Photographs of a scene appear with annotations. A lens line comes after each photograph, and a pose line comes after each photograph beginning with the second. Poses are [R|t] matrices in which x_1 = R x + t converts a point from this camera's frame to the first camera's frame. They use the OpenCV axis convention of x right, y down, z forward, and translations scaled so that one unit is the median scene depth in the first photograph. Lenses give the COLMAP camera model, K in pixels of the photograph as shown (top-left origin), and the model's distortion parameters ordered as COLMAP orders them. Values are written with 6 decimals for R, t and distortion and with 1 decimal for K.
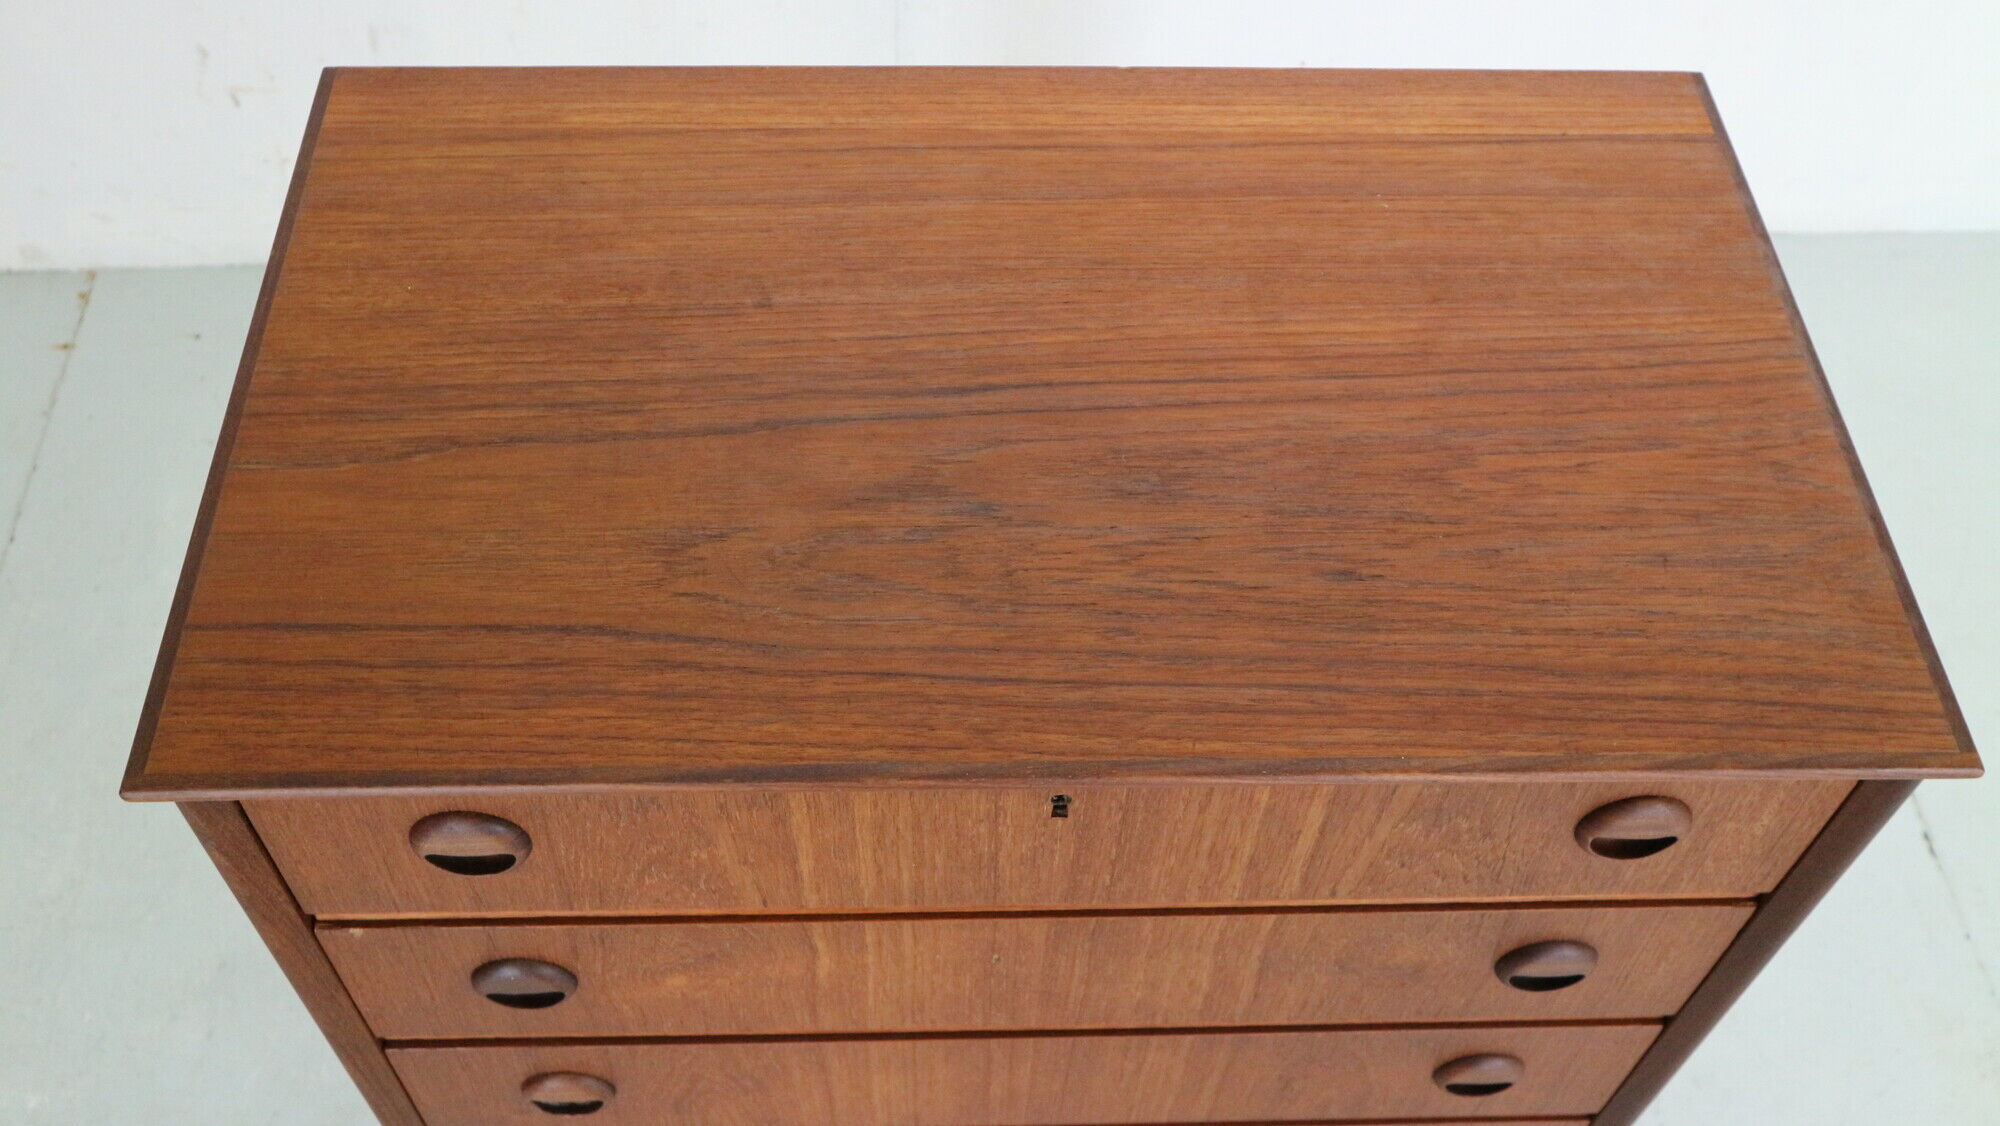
lens RADIAL K [[1926.9, 0, 988.1], [0, 1926.9, 645.3], [0, 0, 1]] dist [-0.018401, 0.000000]
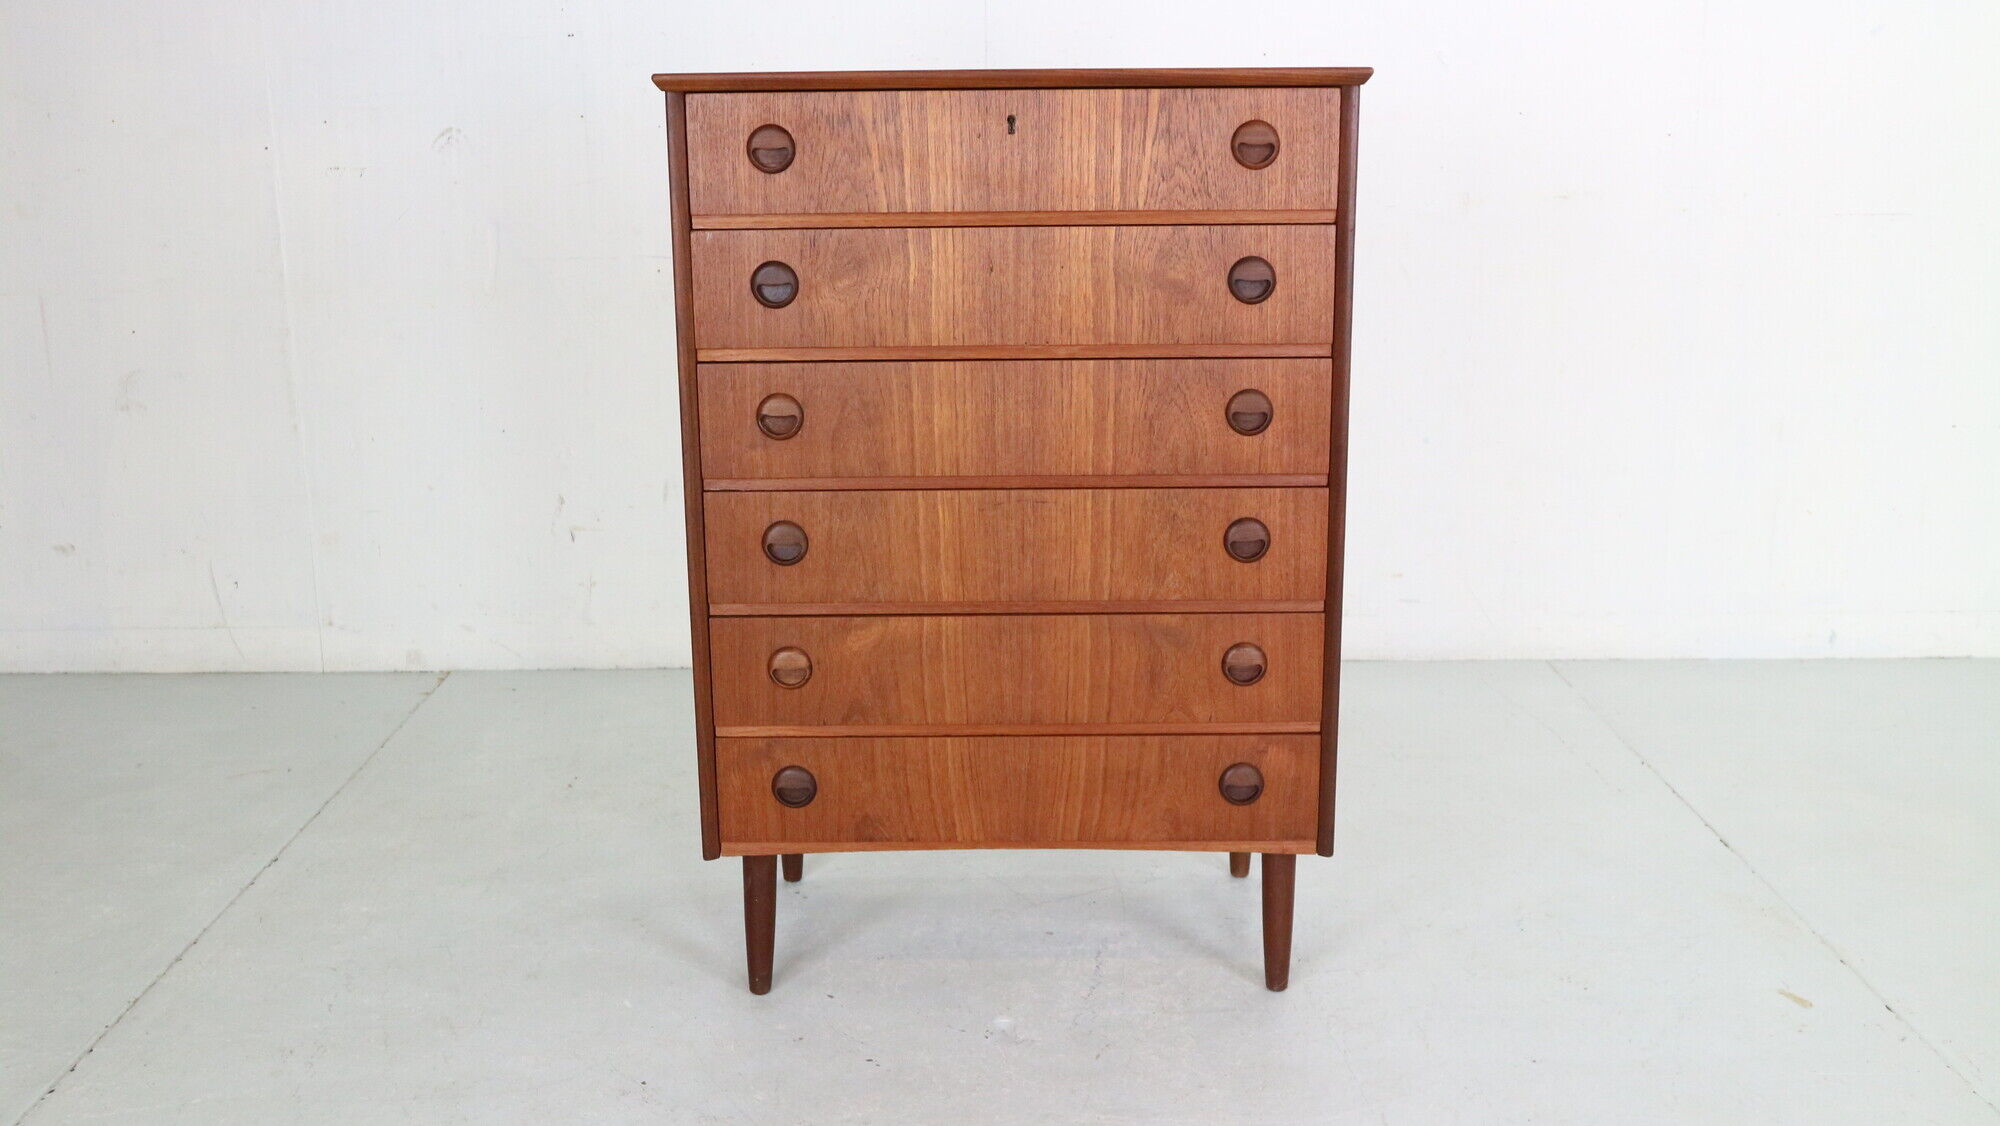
lens RADIAL K [[1926.9, 0, 1000.2], [0, 1926.9, 576.3], [0, 0, 1]] dist [-0.018401, 0.000000]
pose [[0.998277, -0.022407, -0.054223, 0.254806], [-0.018960, 0.751393, -0.659583, 3.806072], [0.055522, 0.659474, 0.749674, -0.820775]]
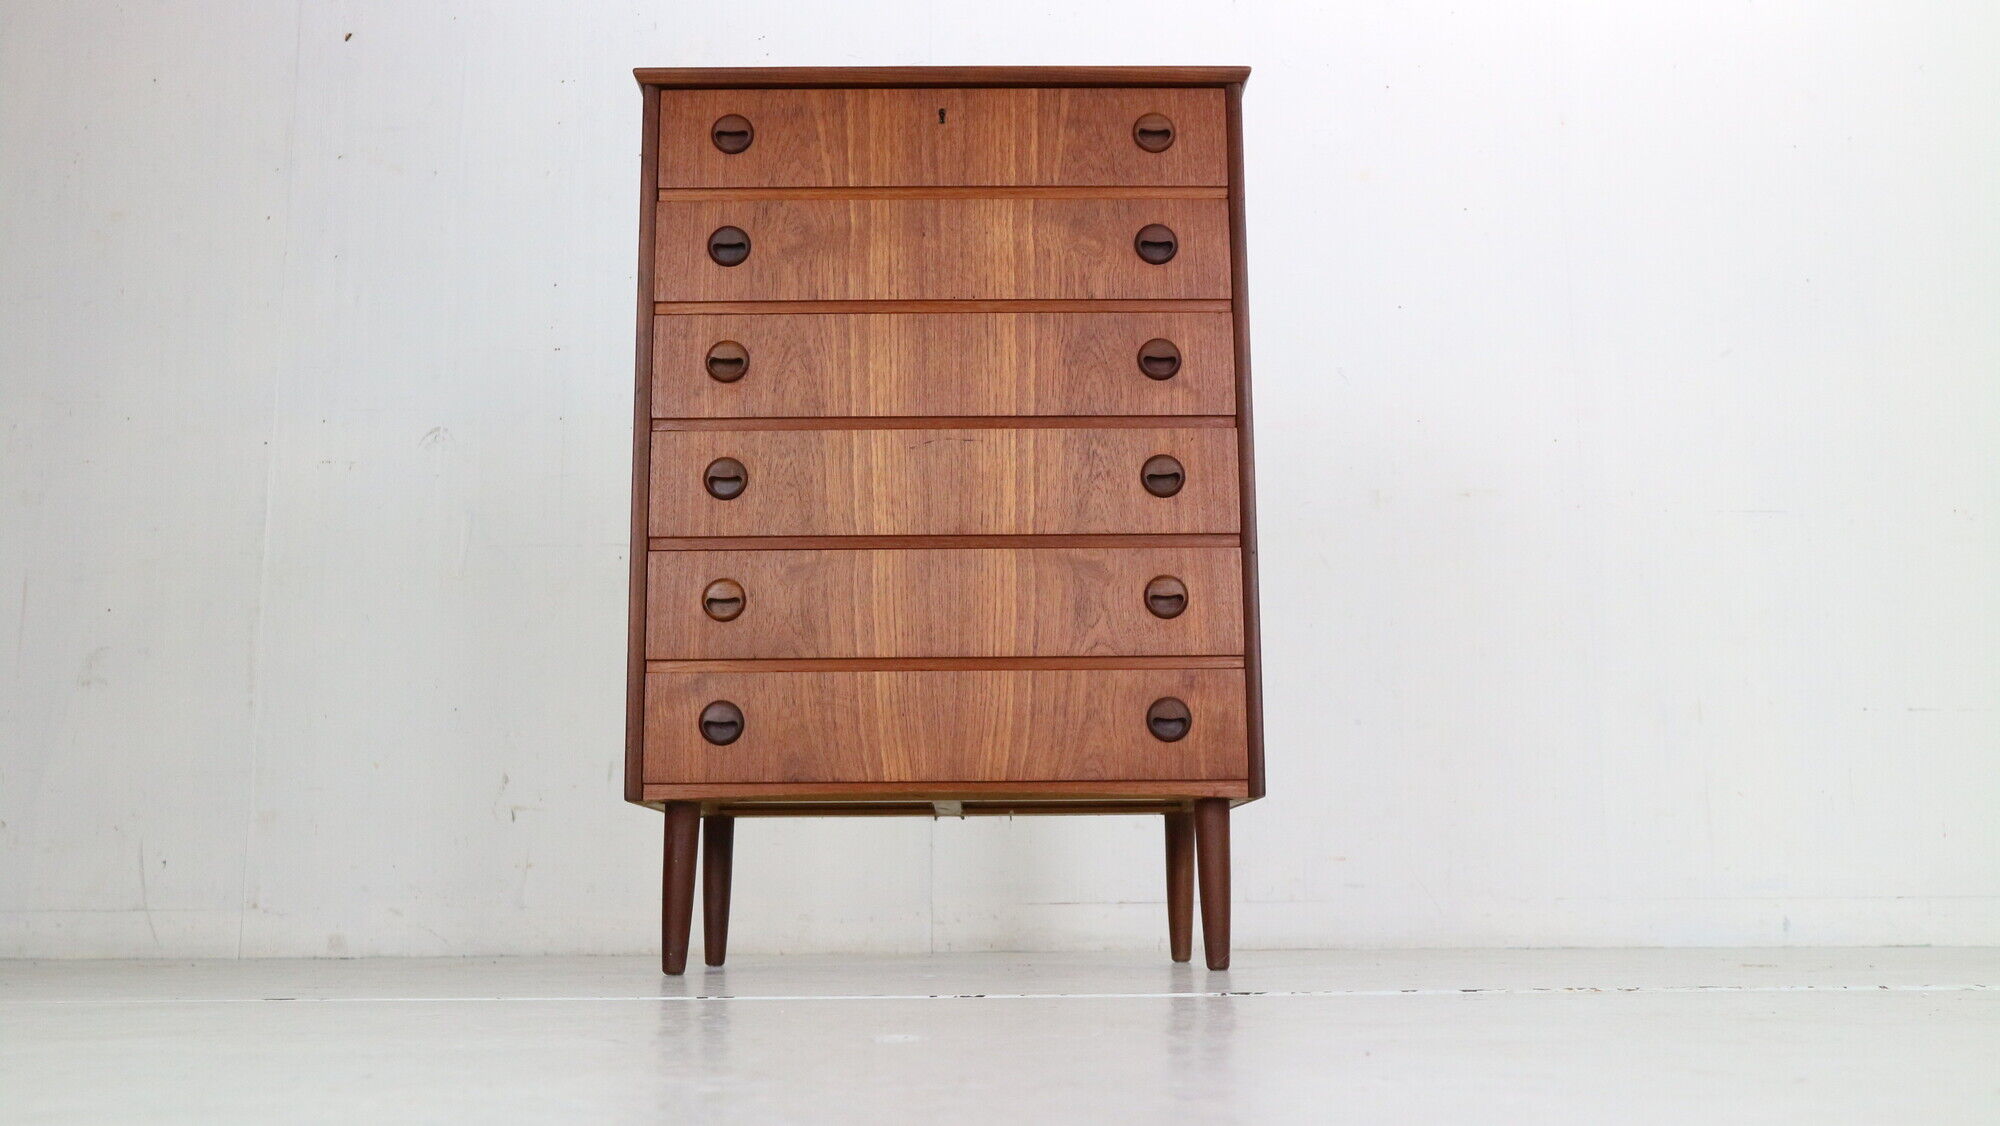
lens RADIAL K [[1926.9, 0, 1005.4], [0, 1926.9, 572.6], [0, 0, 1]] dist [-0.018401, 0.000000]
pose [[0.999035, -0.039179, -0.019869, 0.284735], [-0.002154, 0.408056, -0.912955, 5.242870], [0.043876, 0.912116, 0.407577, 0.824690]]
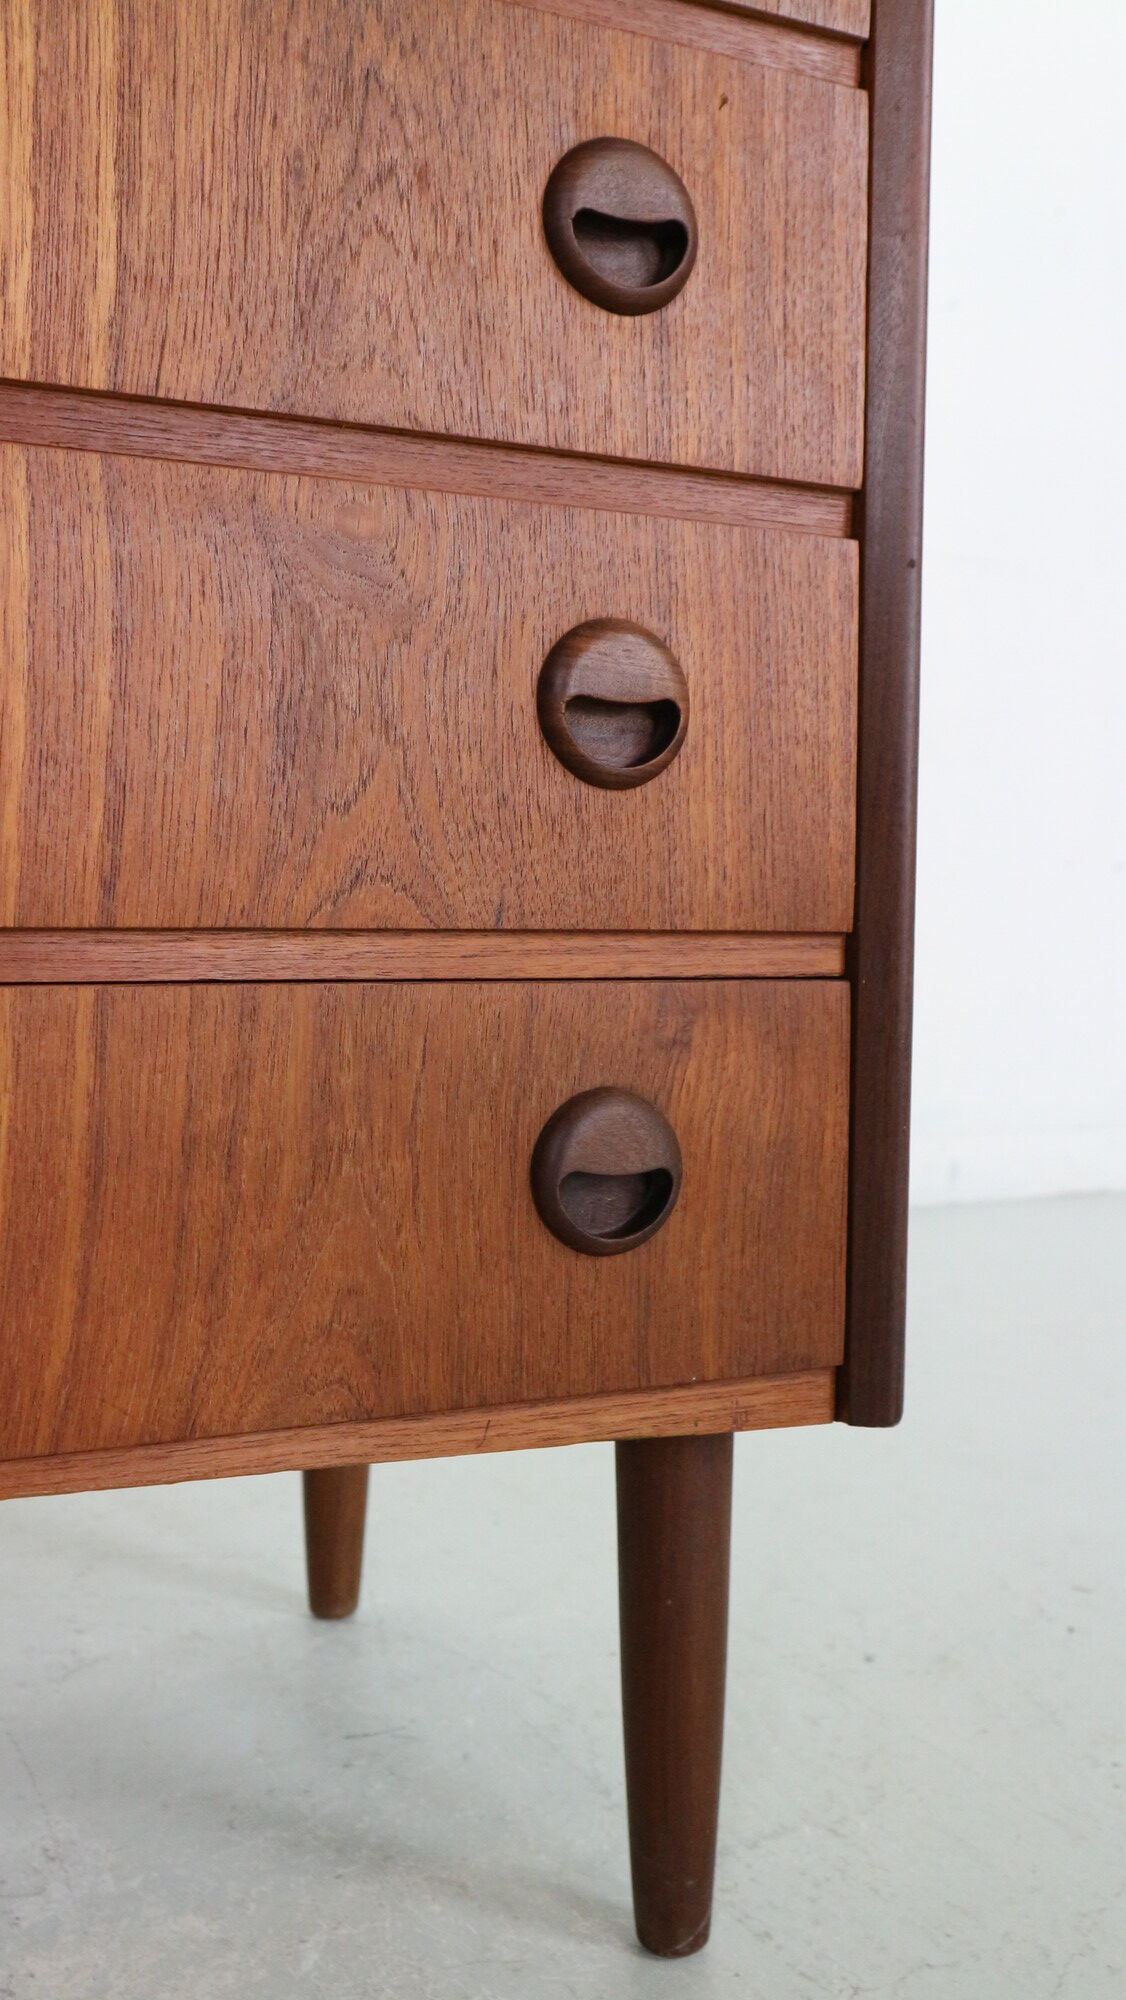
lens RADIAL K [[1926.9, 0, 594.6], [0, 1926.9, 985.9], [0, 0, 1]] dist [-0.018401, 0.000000]
pose [[0.910318, -0.031483, 0.412711, 0.049105], [0.346839, 0.602174, -0.719089, 1.886506], [-0.225884, 0.797744, 0.559089, 2.303146]]
